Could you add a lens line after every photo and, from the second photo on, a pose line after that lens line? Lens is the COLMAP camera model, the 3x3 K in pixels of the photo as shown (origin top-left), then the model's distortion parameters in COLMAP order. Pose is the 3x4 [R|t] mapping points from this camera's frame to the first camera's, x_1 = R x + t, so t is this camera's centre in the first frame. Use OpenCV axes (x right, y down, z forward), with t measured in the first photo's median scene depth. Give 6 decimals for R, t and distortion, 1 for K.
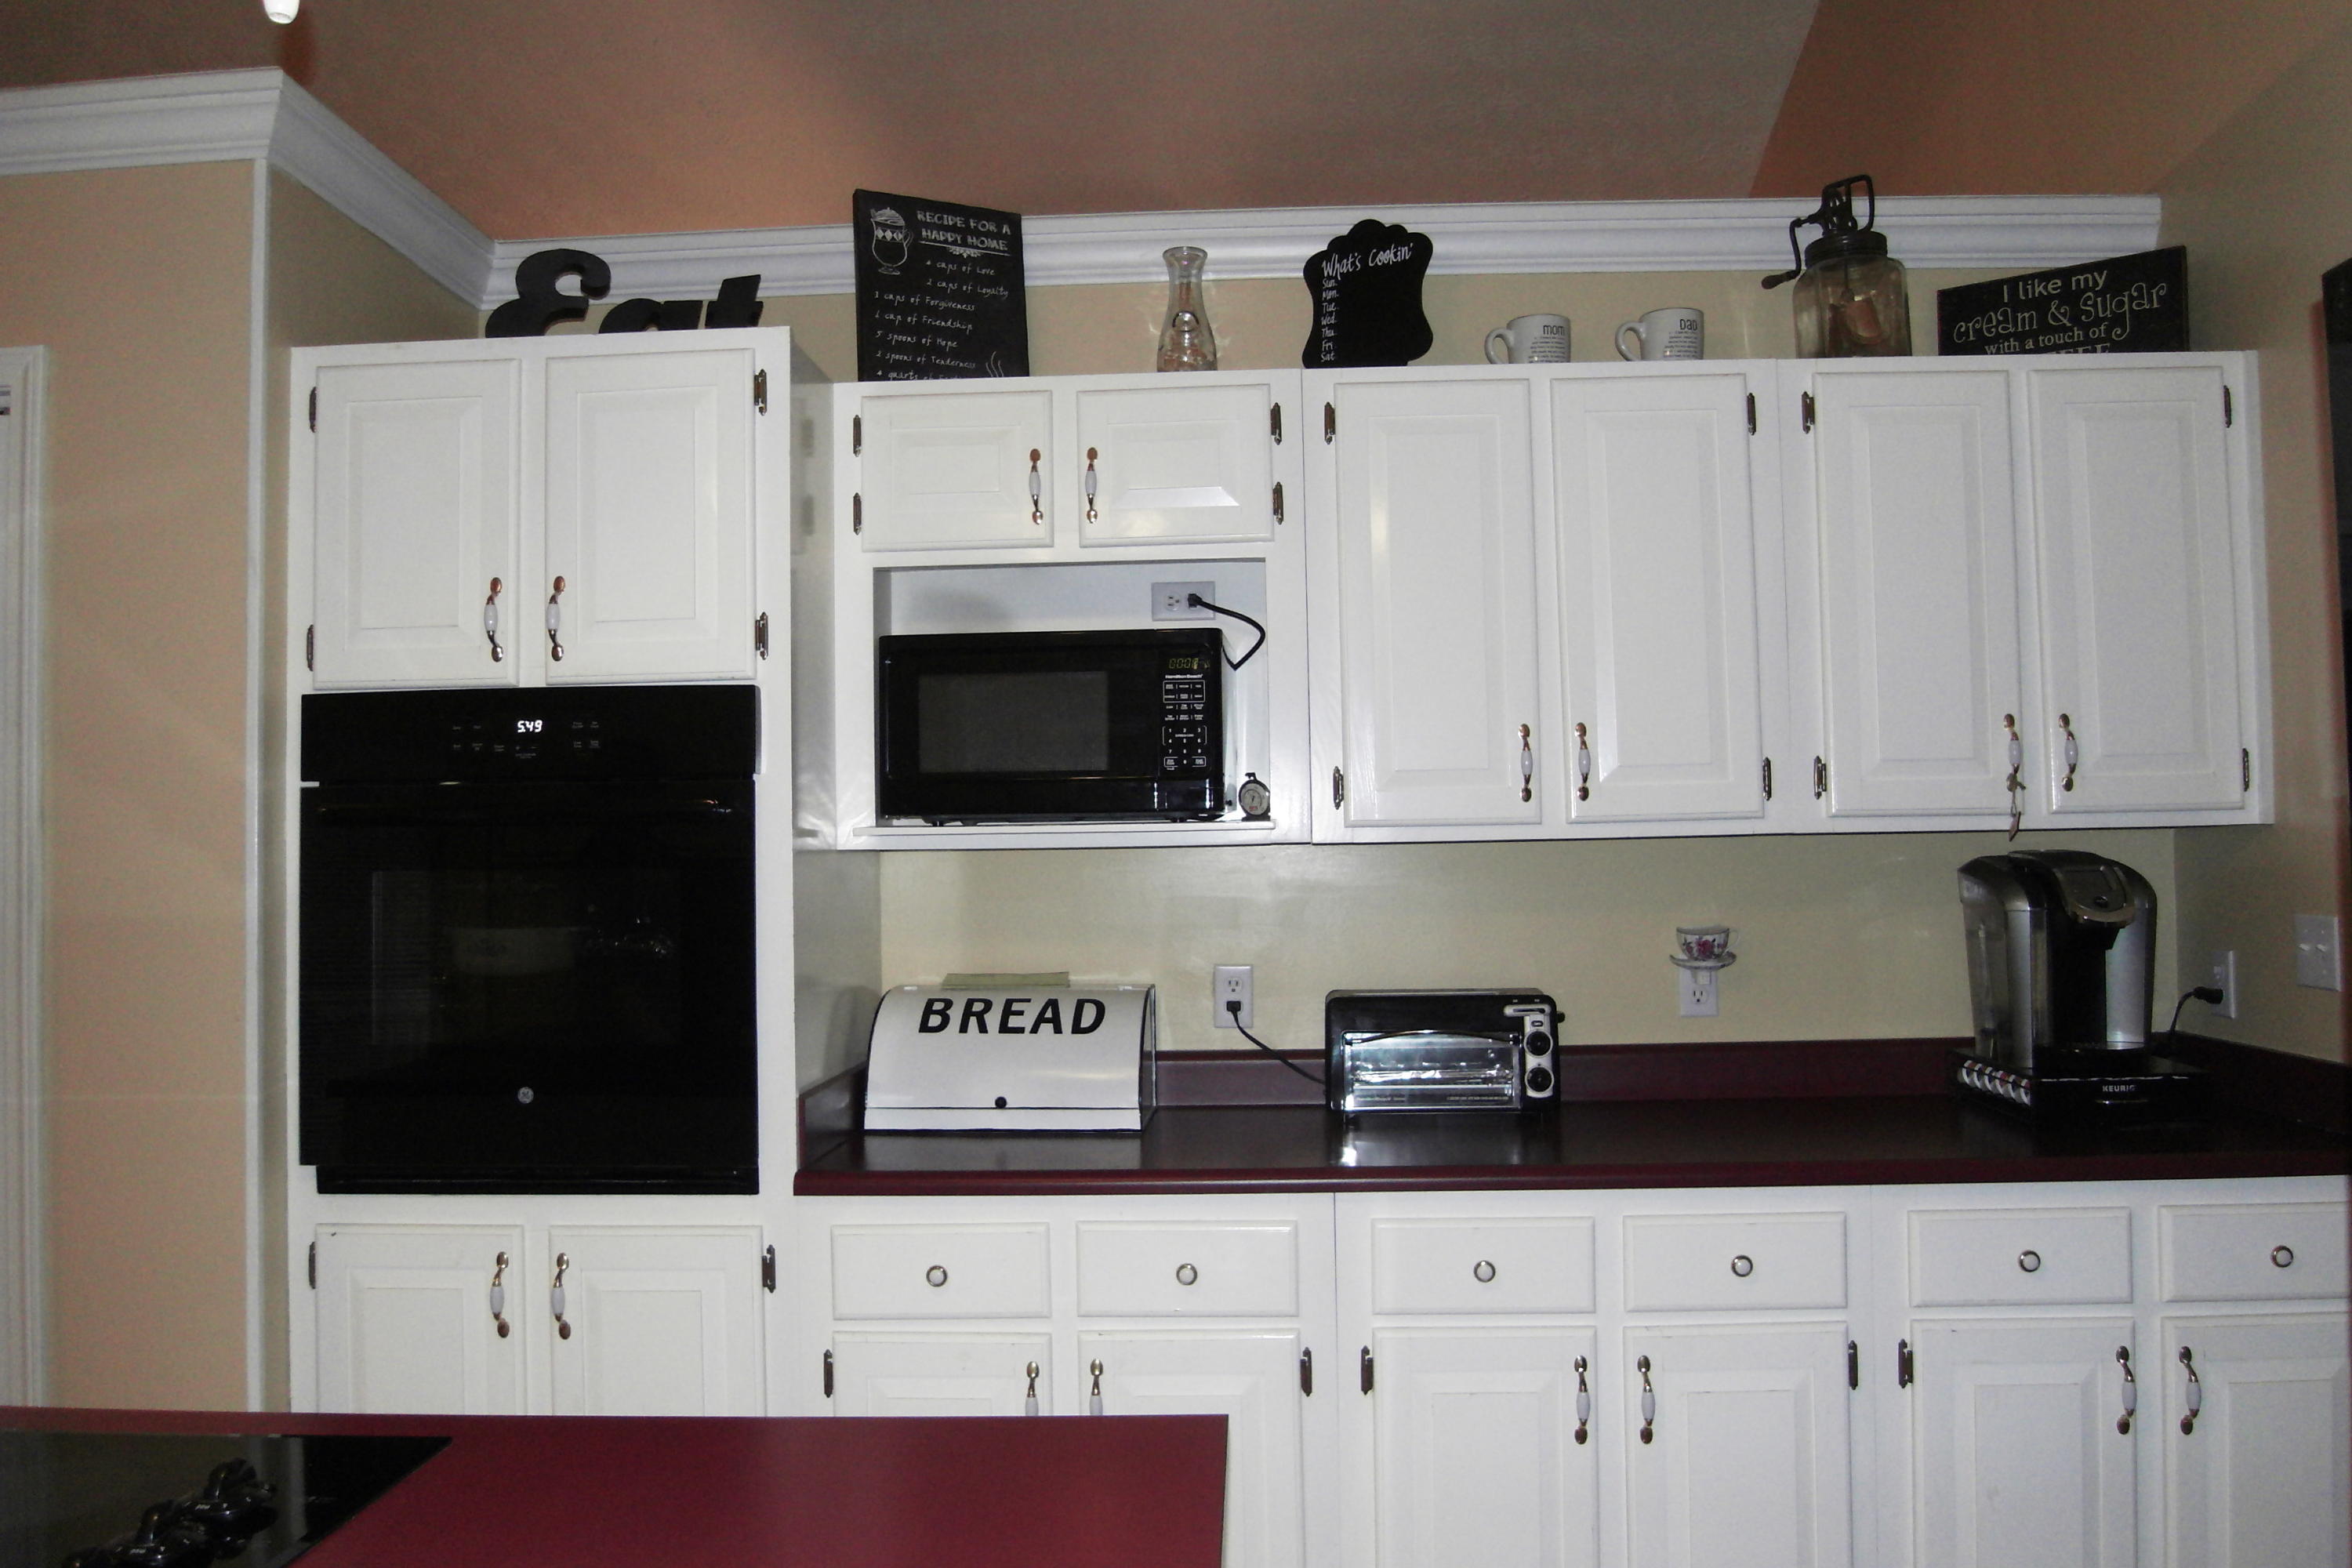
lens RADIAL K [[1720.5, 0, 1173.9], [0, 1720.5, 802.8], [0, 0, 1]] dist [-0.036887, -0.002663]
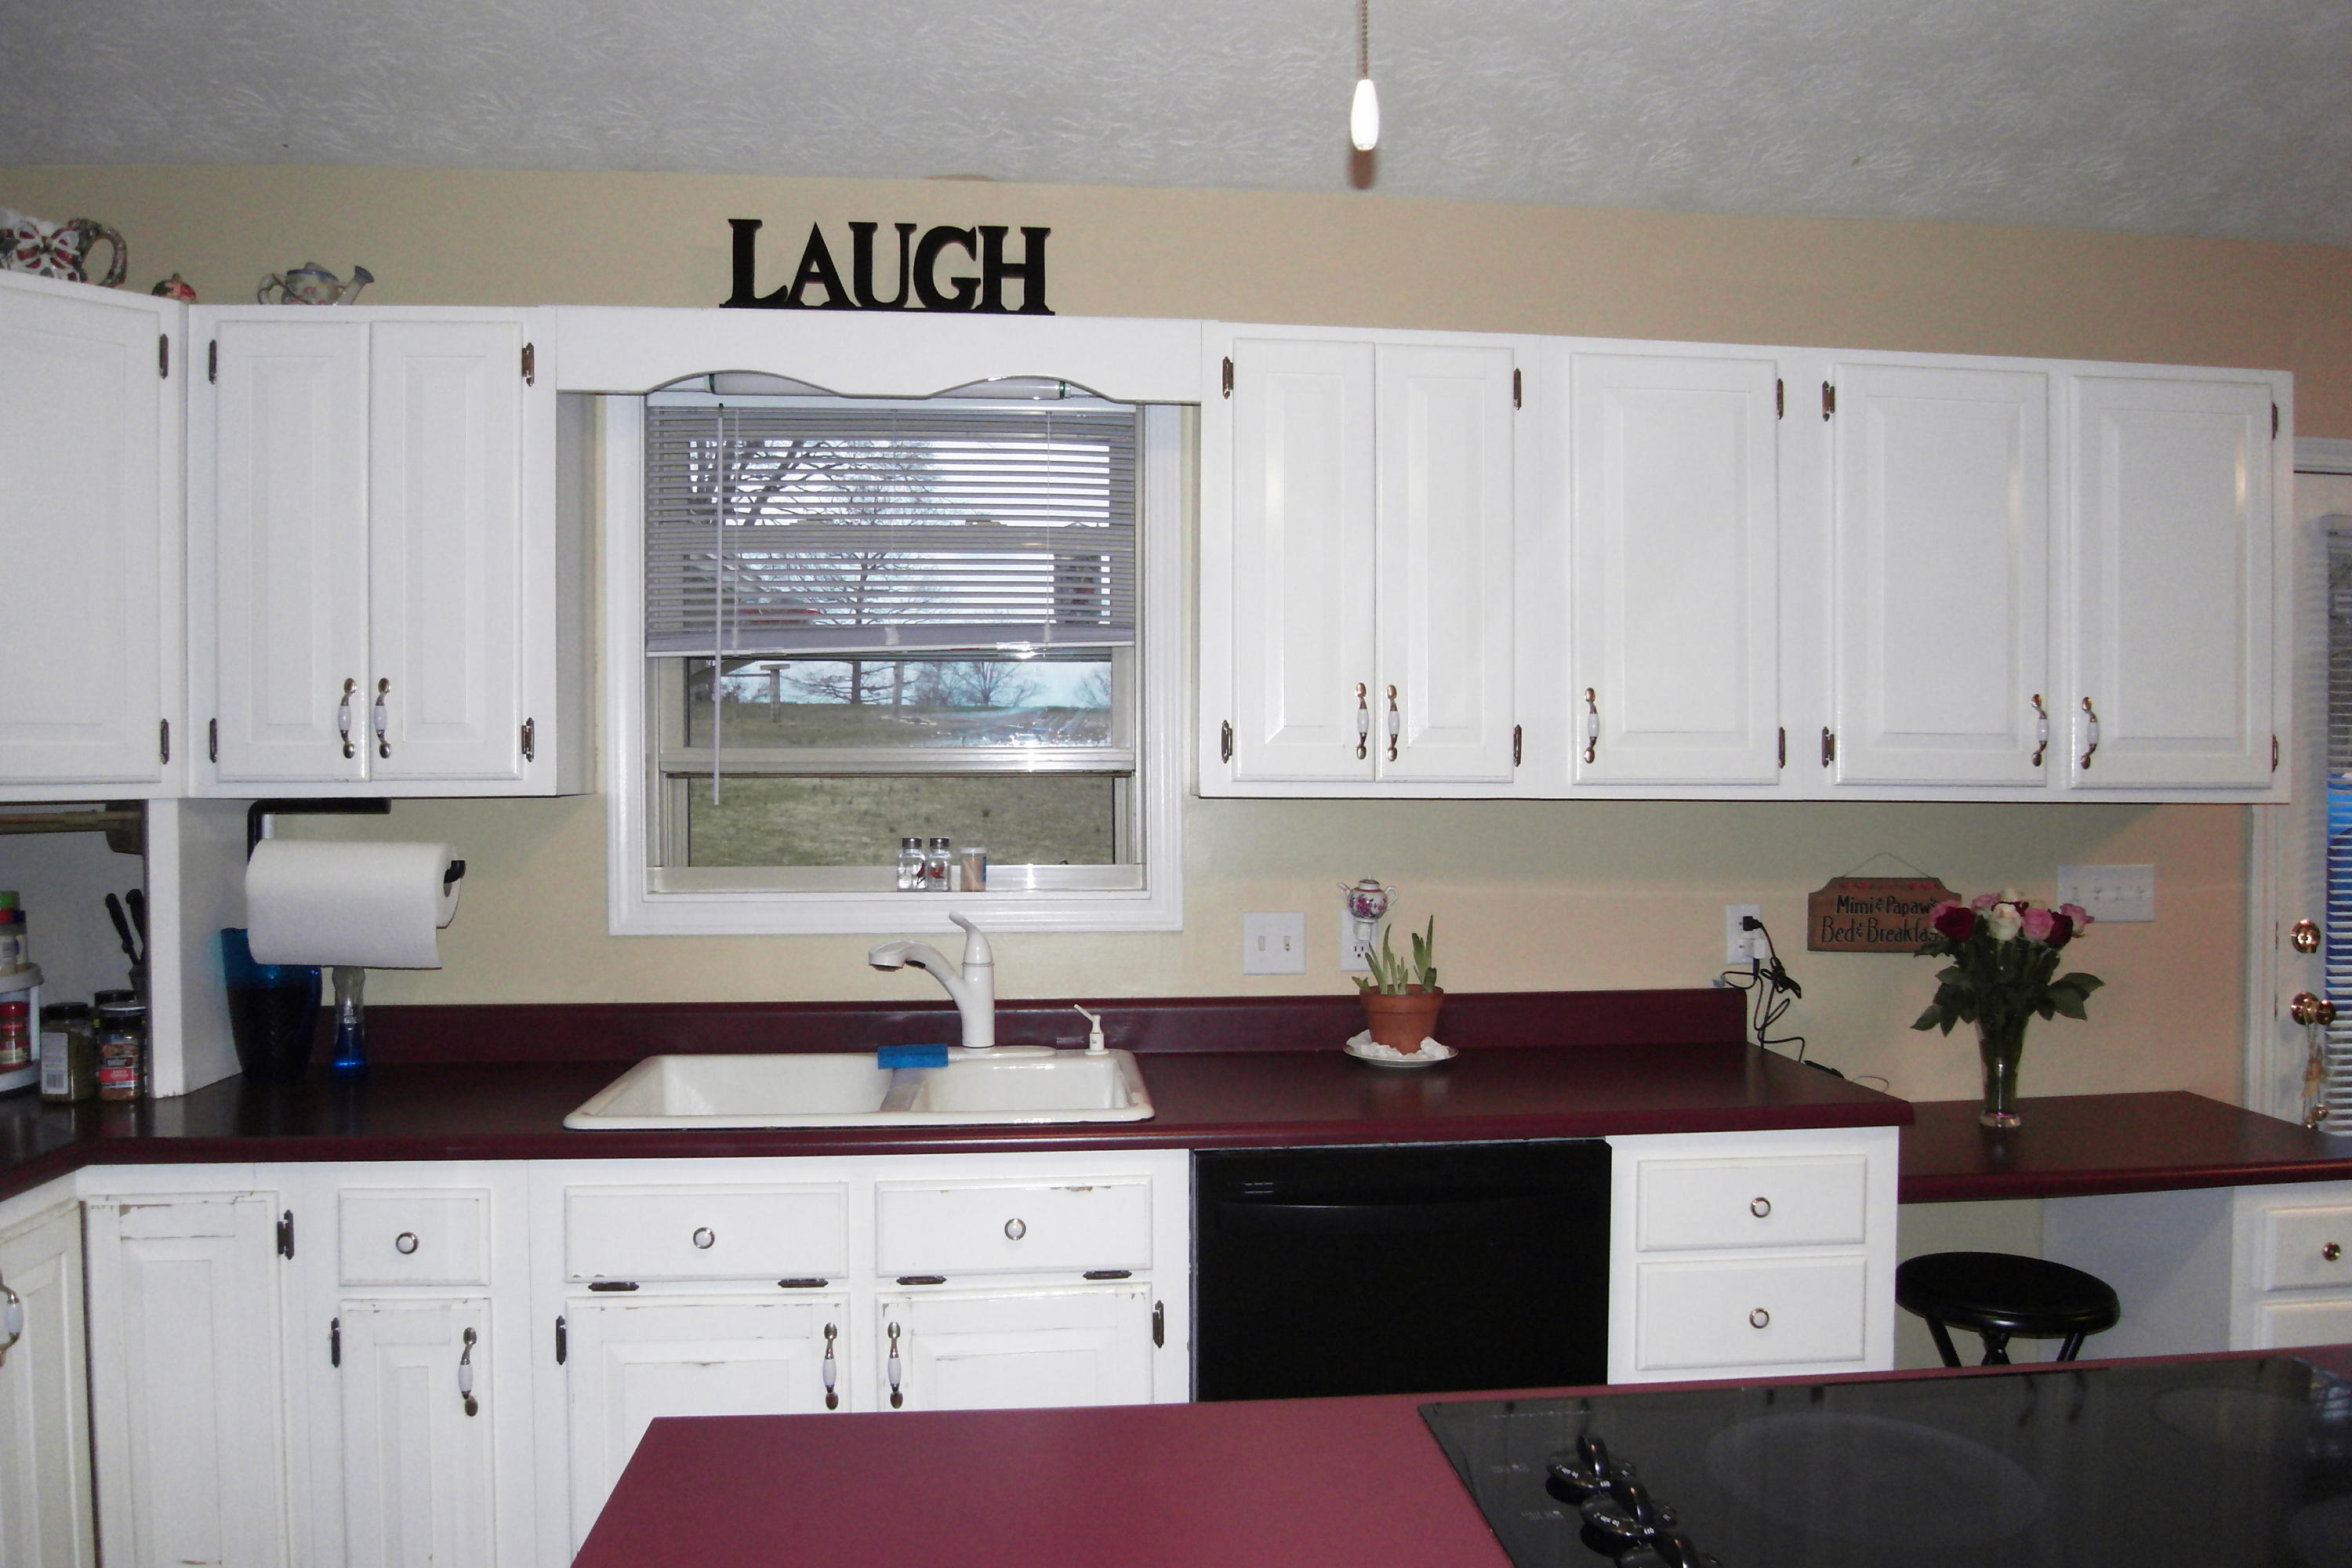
lens RADIAL K [[1737.9, 0, 1176.0], [0, 1737.9, 784.0], [0, 0, 1]] dist [-0.034450, 0.005927]
pose [[0.986639, 0.023669, 0.161196, -0.188336], [-0.026308, 0.999552, 0.014257, 0.003096], [-0.160786, -0.018307, 0.986819, 0.007861]]
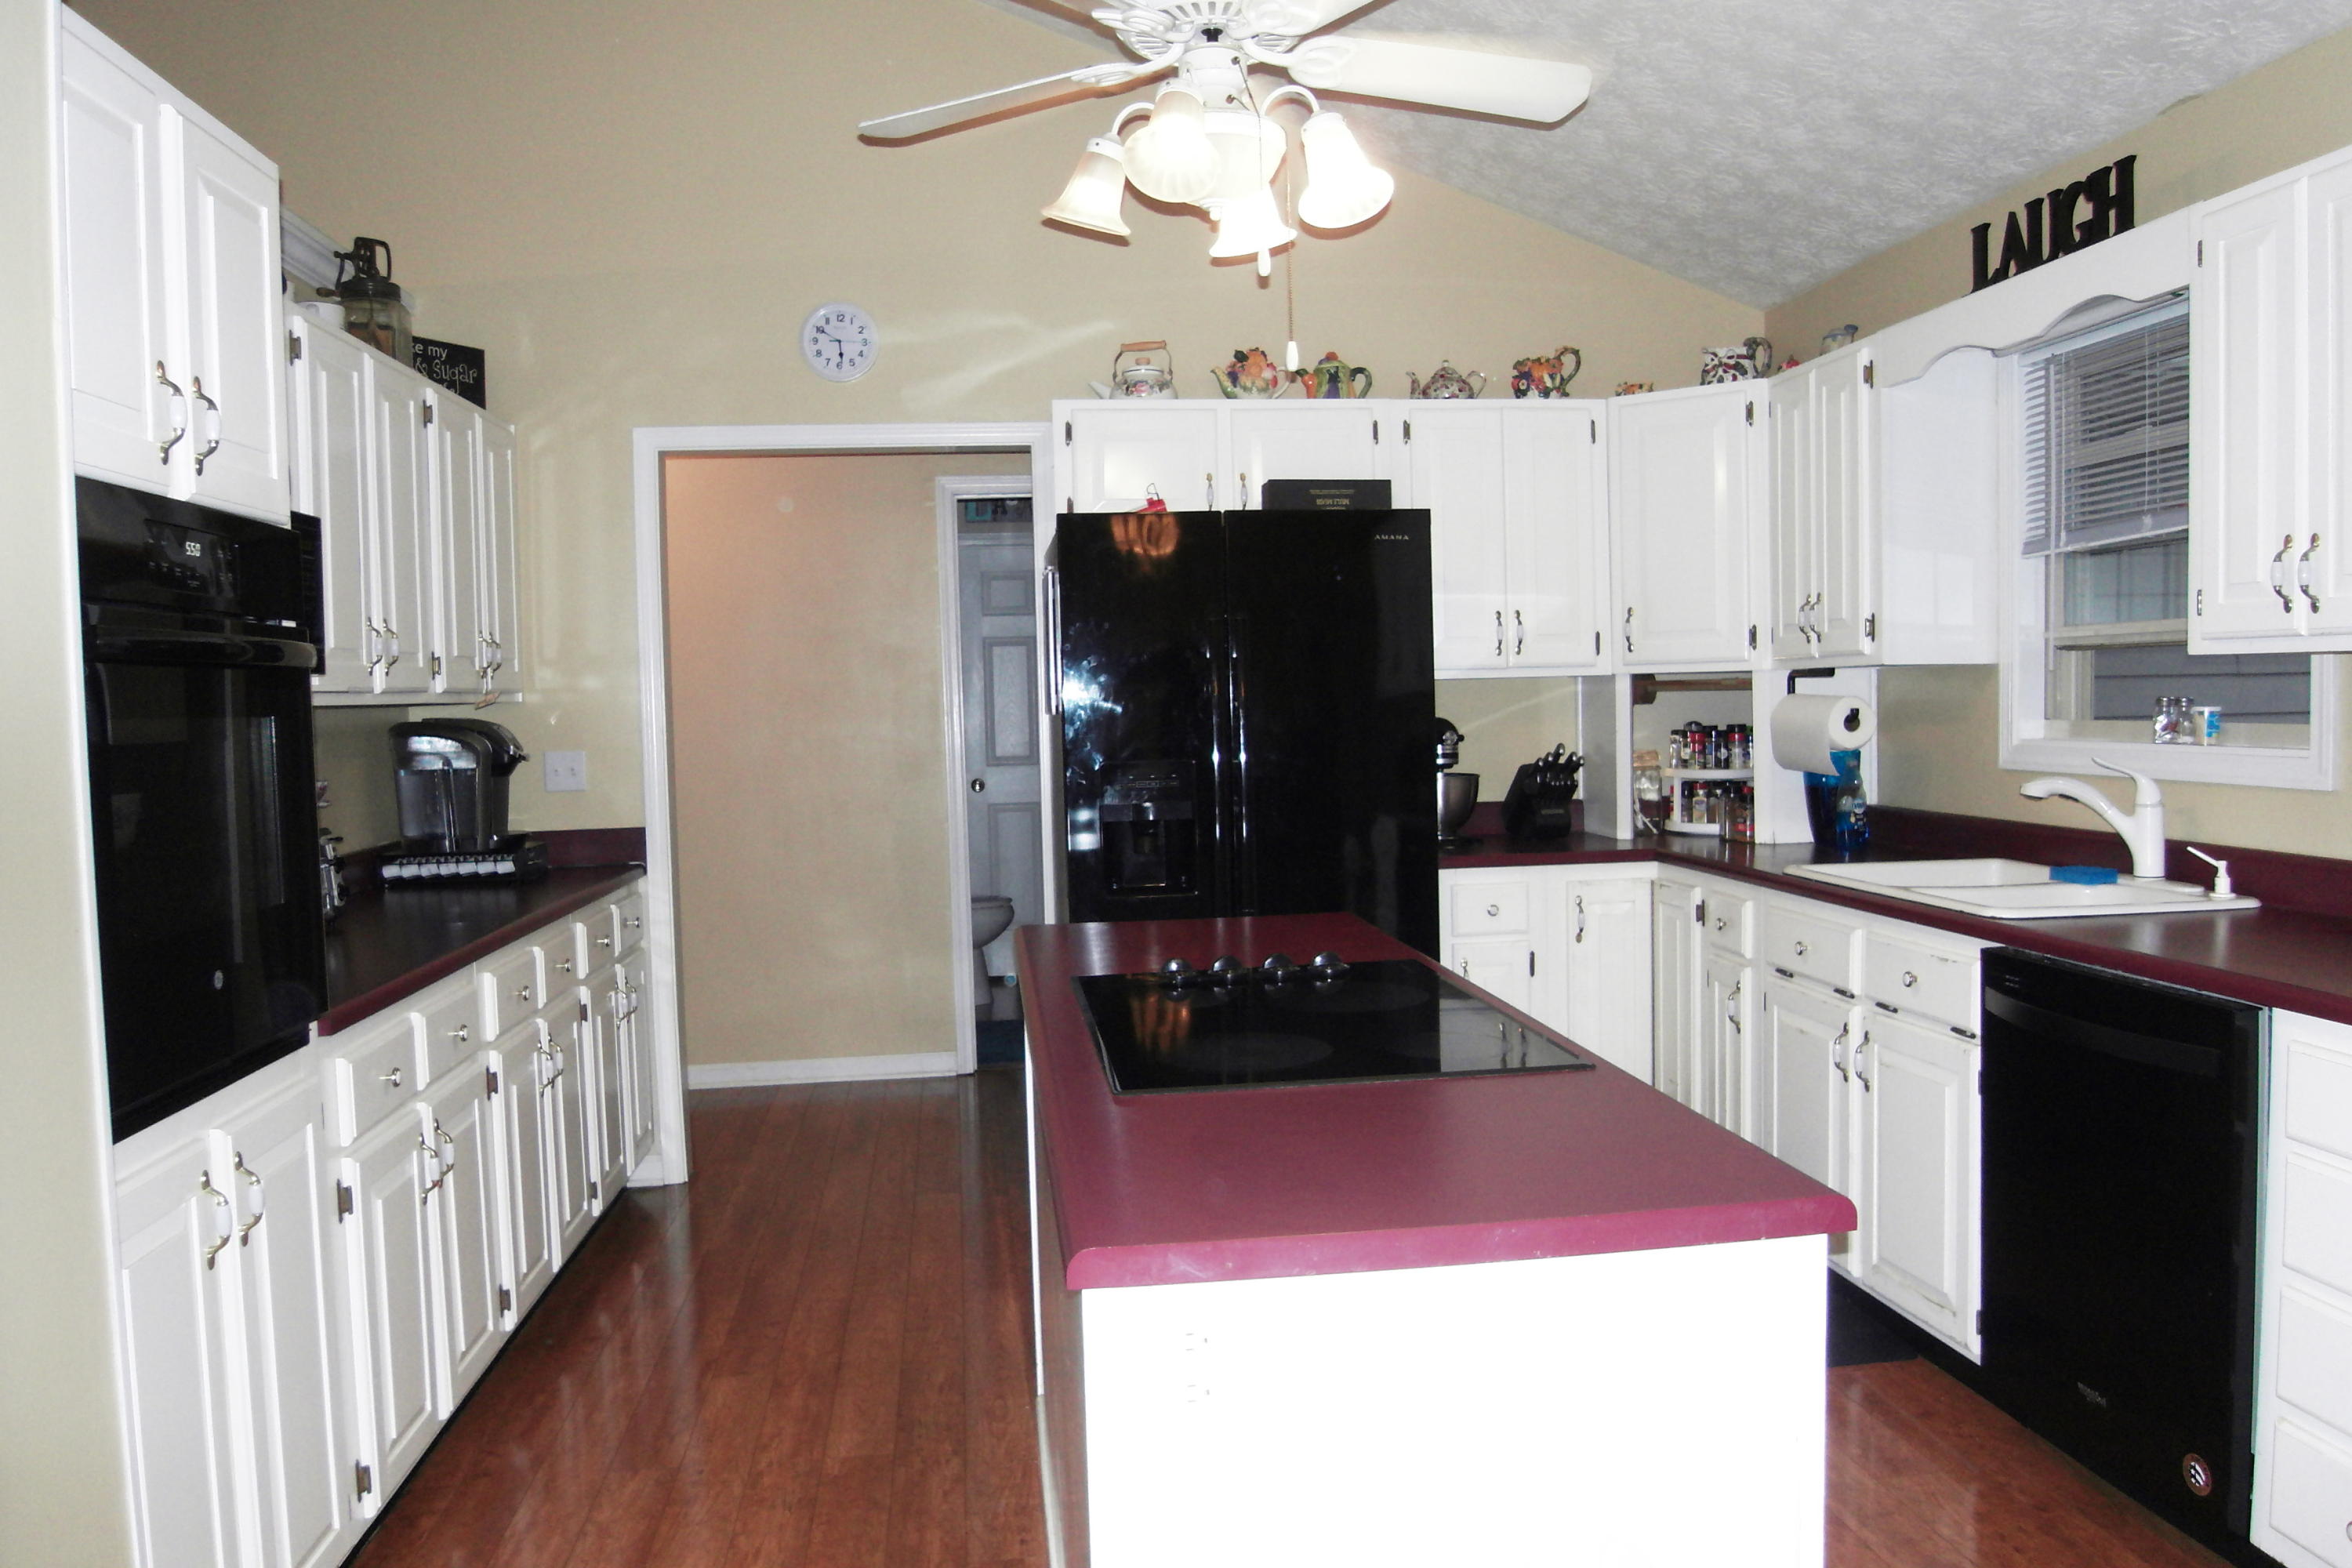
lens RADIAL K [[1737.9, 0, 1176.0], [0, 1737.9, 784.0], [0, 0, 1]] dist [-0.034450, 0.005927]
pose [[0.175476, 0.068690, -0.982084, 2.156518], [0.033789, 0.996555, 0.075739, 0.000611], [0.983904, -0.046474, 0.172551, 0.401648]]
